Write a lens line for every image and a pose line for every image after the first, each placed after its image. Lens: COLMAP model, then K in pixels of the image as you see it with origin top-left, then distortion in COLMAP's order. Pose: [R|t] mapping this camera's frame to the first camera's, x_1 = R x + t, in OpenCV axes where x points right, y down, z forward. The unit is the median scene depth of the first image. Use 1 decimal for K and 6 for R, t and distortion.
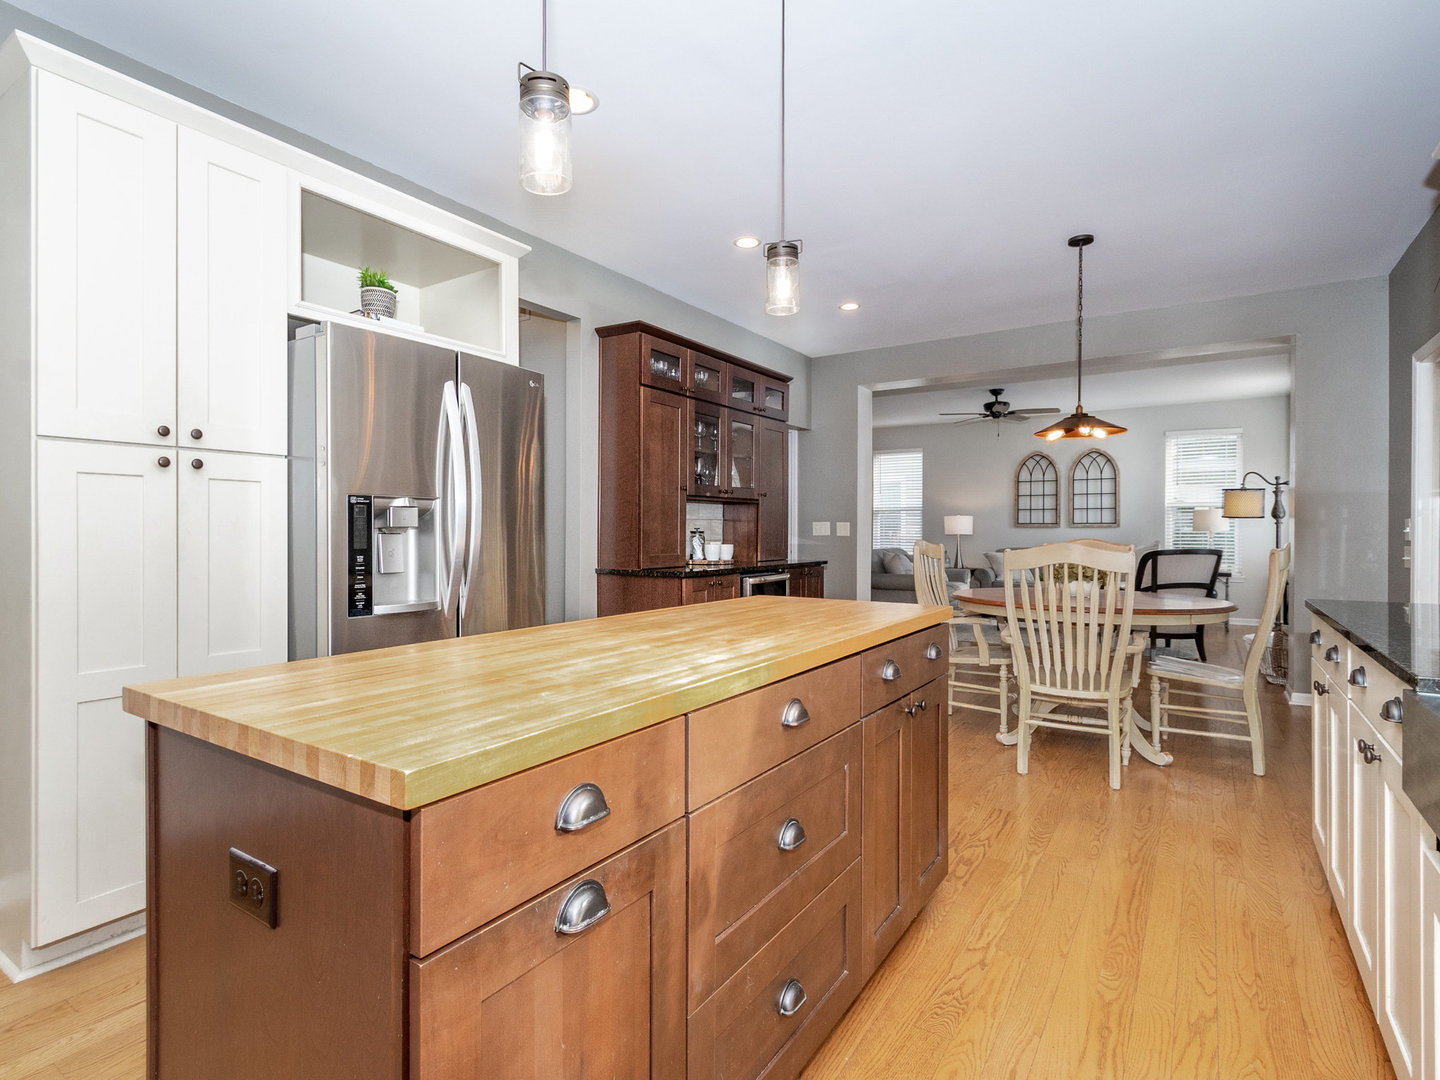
lens RADIAL K [[751.5, 0, 717.2], [0, 751.5, 533.2], [0, 0, 1]] dist [0.001874, -0.001200]
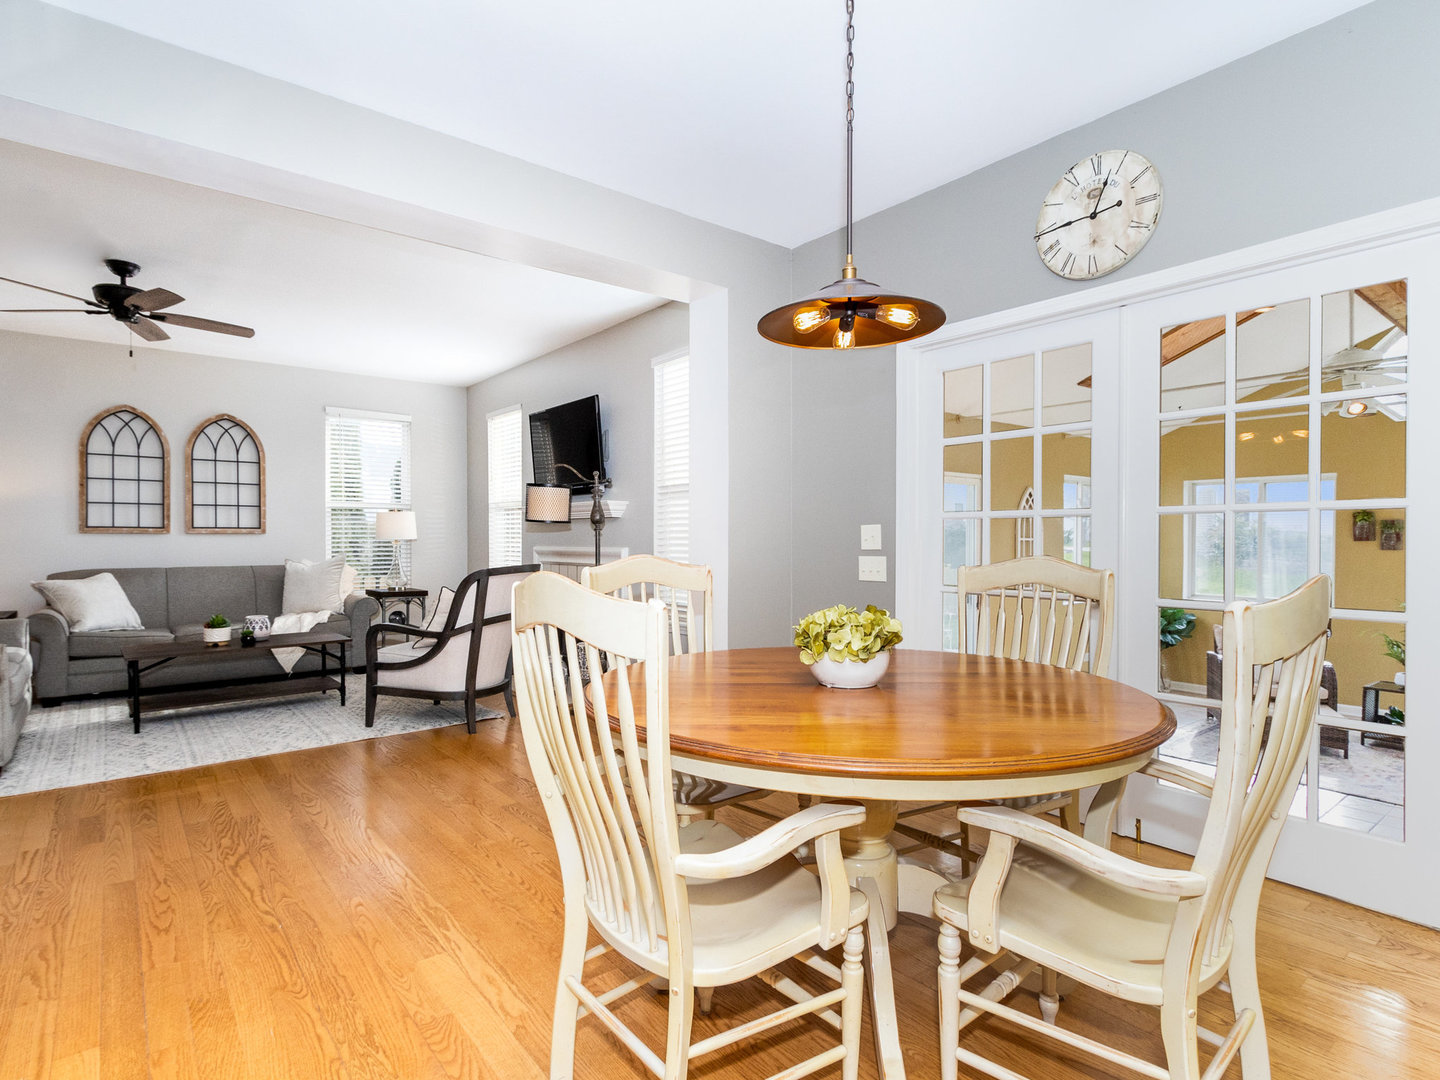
lens RADIAL K [[751.5, 0, 713.5], [0, 751.5, 537.4], [0, 0, 1]] dist [0.001874, -0.001200]
pose [[0.315385, 0.000661, 0.948964, 0.011404], [0.004236, 0.999989, -0.002105, -0.001660], [-0.948954, 0.004684, 0.315379, 0.384872]]
